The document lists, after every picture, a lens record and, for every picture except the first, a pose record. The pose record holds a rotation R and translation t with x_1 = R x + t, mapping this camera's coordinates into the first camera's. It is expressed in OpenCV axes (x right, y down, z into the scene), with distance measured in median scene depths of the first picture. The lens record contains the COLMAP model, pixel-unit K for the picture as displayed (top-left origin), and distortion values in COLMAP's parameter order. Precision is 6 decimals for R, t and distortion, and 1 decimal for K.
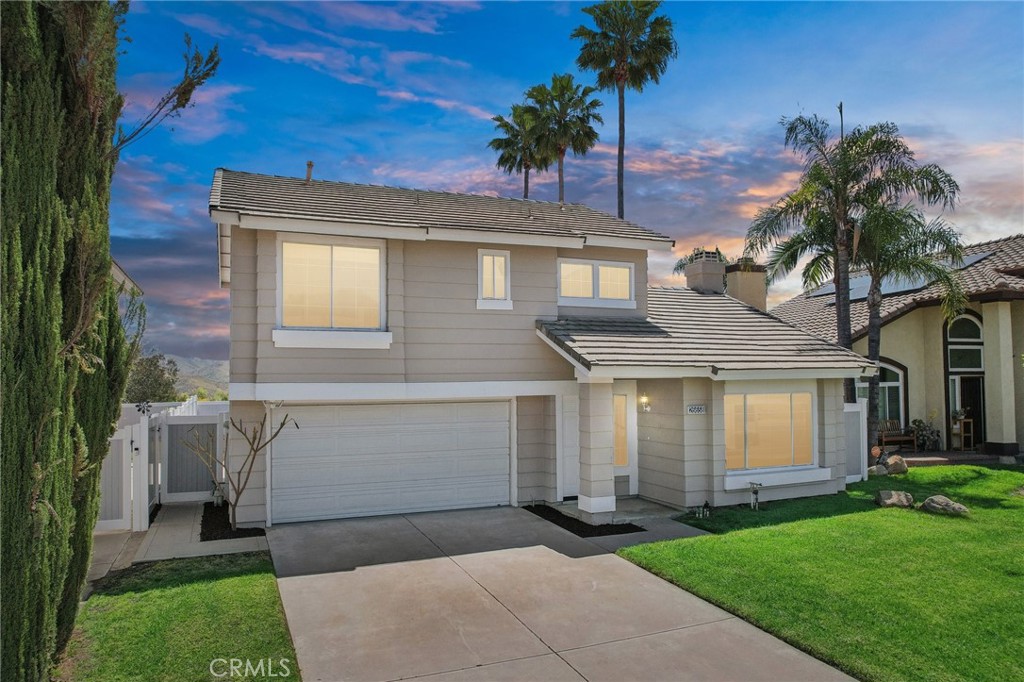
lens RADIAL K [[695.5, 0, 514.0], [0, 695.5, 359.9], [0, 0, 1]] dist [-0.077959, 0.070162]
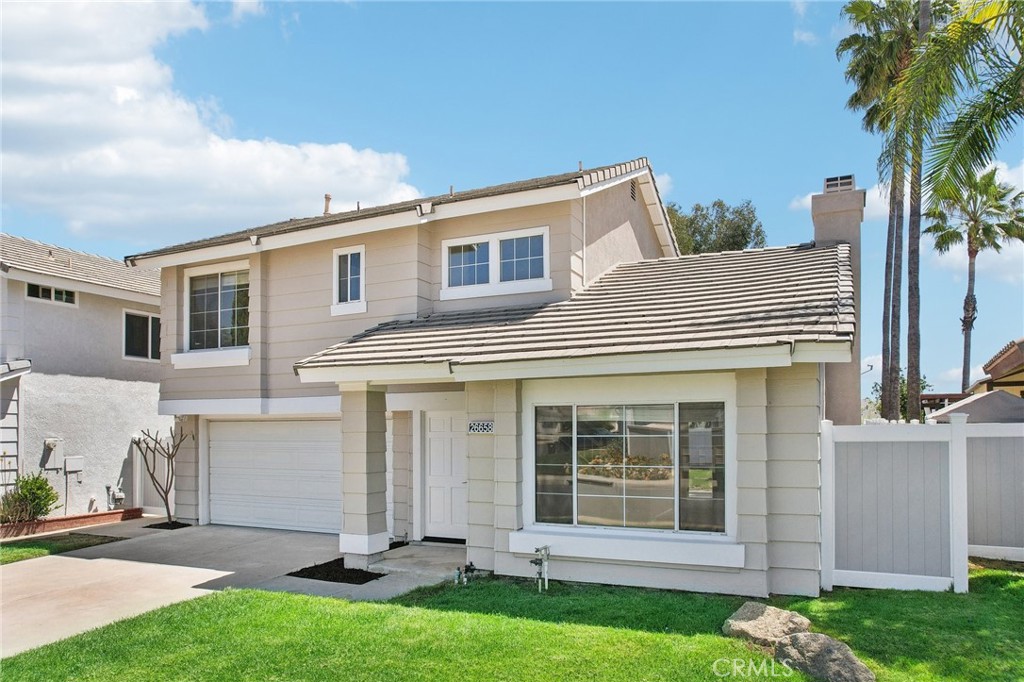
lens RADIAL K [[701.5, 0, 581.1], [0, 701.5, 419.9], [0, 0, 1]] dist [-0.045605, 0.031096]
pose [[0.676265, -0.005989, -0.736634, 0.835624], [0.024132, 0.999610, 0.014027, 0.057930], [0.736263, -0.027262, 0.676146, 0.608055]]
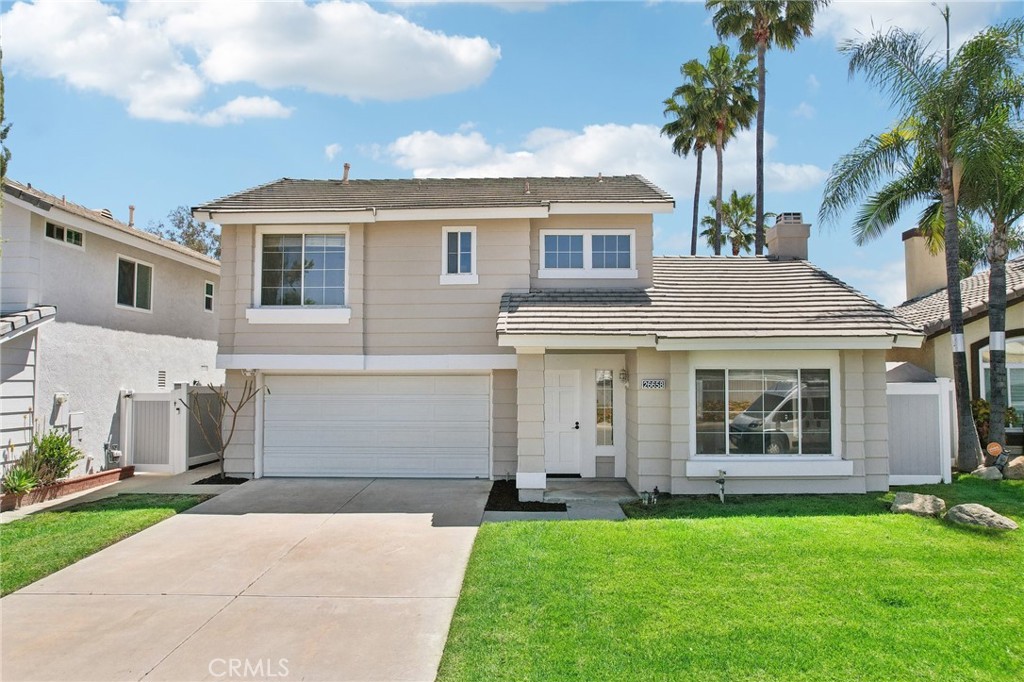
lens RADIAL K [[671.6, 0, 524.8], [0, 671.6, 340.4], [0, 0, 1]] dist [-0.060347, 0.055404]
pose [[0.913127, -0.015456, -0.407382, 0.467217], [0.006337, 0.999698, -0.023726, 0.034583], [0.407626, 0.019083, 0.912950, 0.136873]]
